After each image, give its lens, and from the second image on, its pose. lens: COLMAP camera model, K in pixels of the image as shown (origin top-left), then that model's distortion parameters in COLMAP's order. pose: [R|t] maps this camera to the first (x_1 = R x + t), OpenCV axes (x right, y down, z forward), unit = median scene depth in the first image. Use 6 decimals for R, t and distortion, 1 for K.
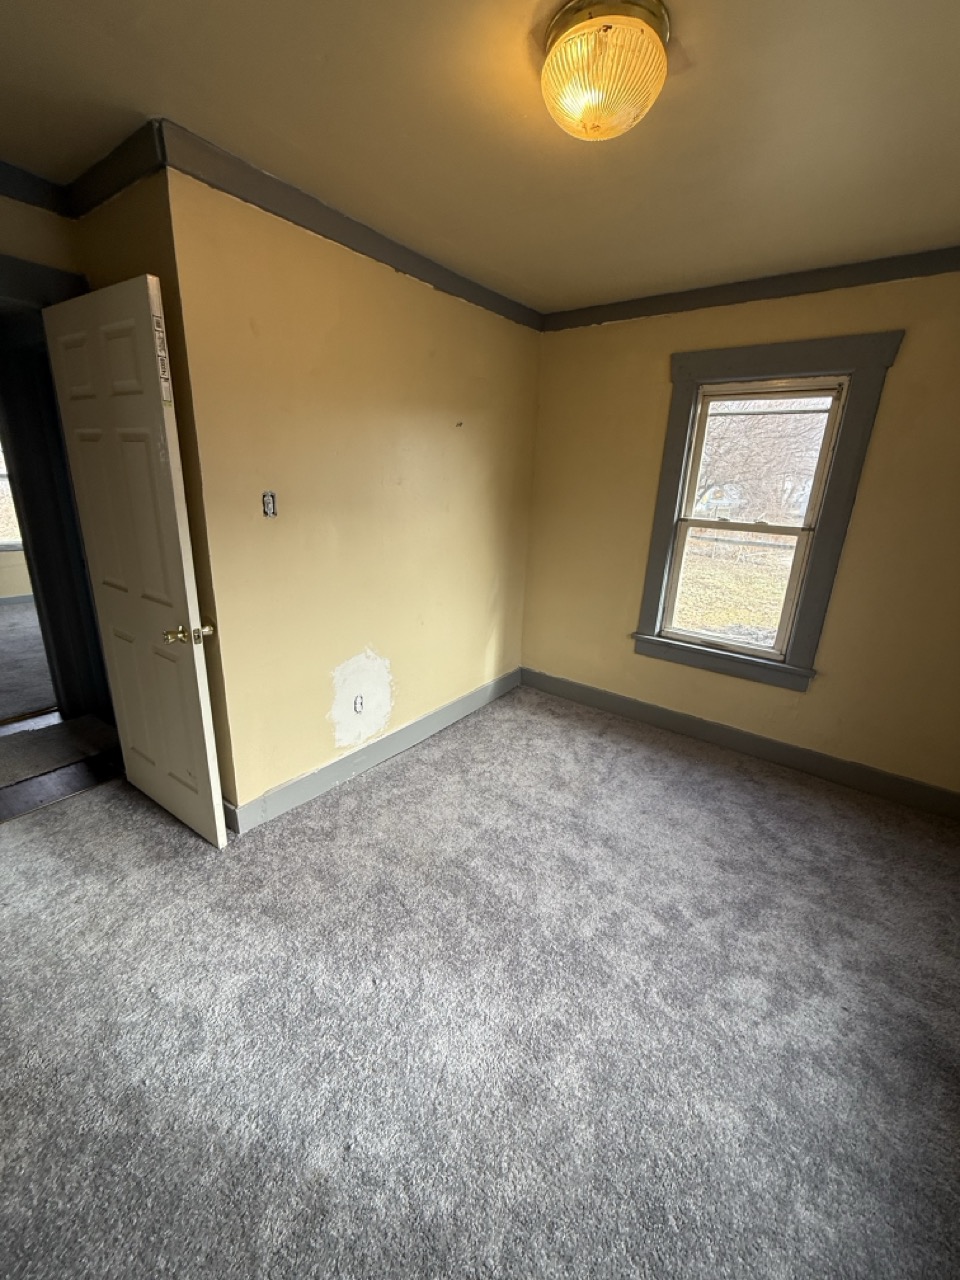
lens RADIAL K [[511.6, 0, 485.7], [0, 511.6, 640.1], [0, 0, 1]] dist [0.001498, 0.000218]
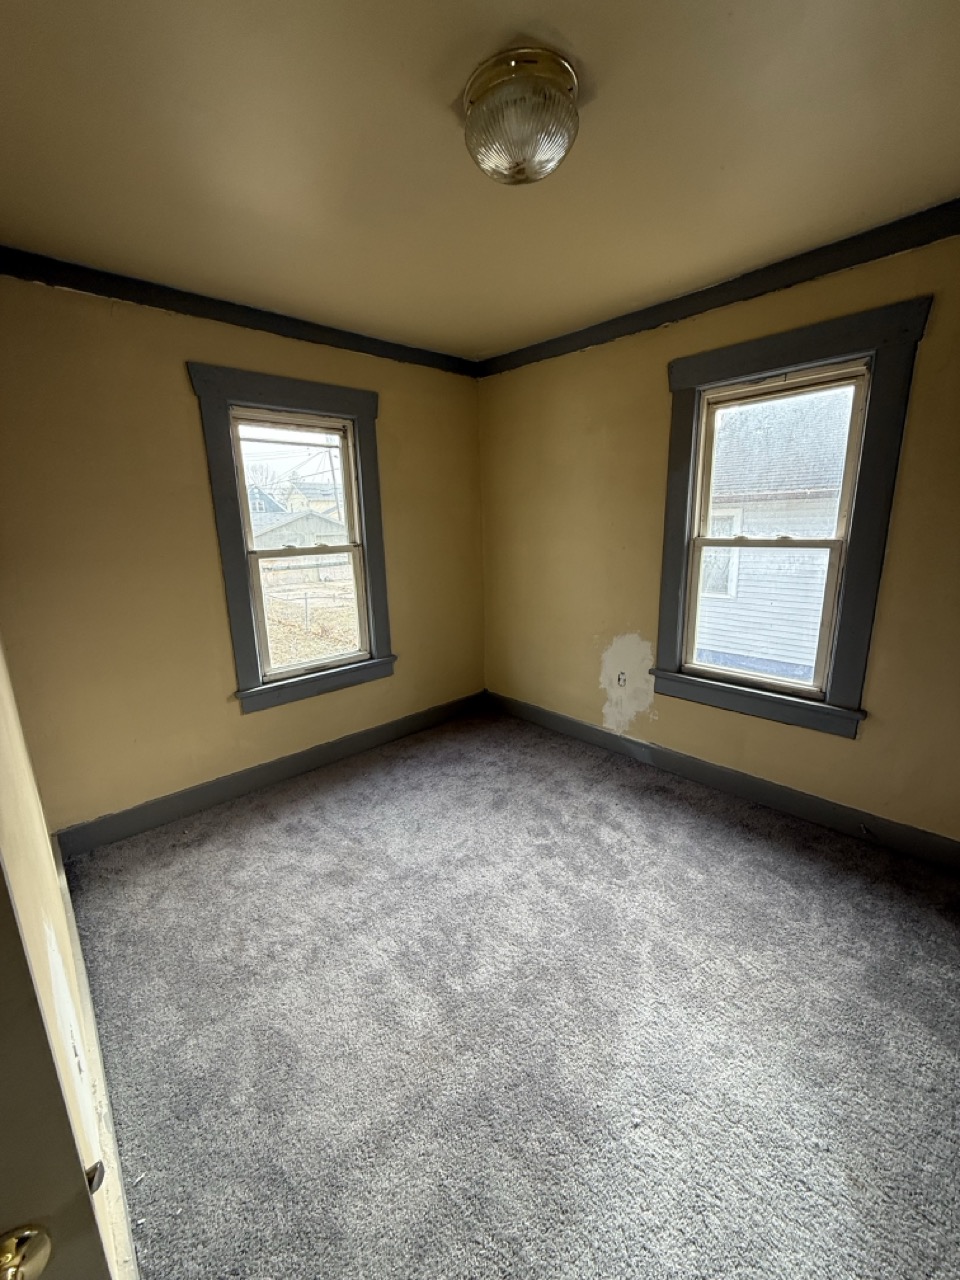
lens RADIAL K [[511.6, 0, 476.9], [0, 511.6, 640.4], [0, 0, 1]] dist [0.001498, 0.000218]
pose [[0.182532, -0.273039, 0.944527, -0.477310], [0.328242, 0.922472, 0.203230, -0.158627], [-0.926790, 0.272937, 0.258004, 0.484312]]
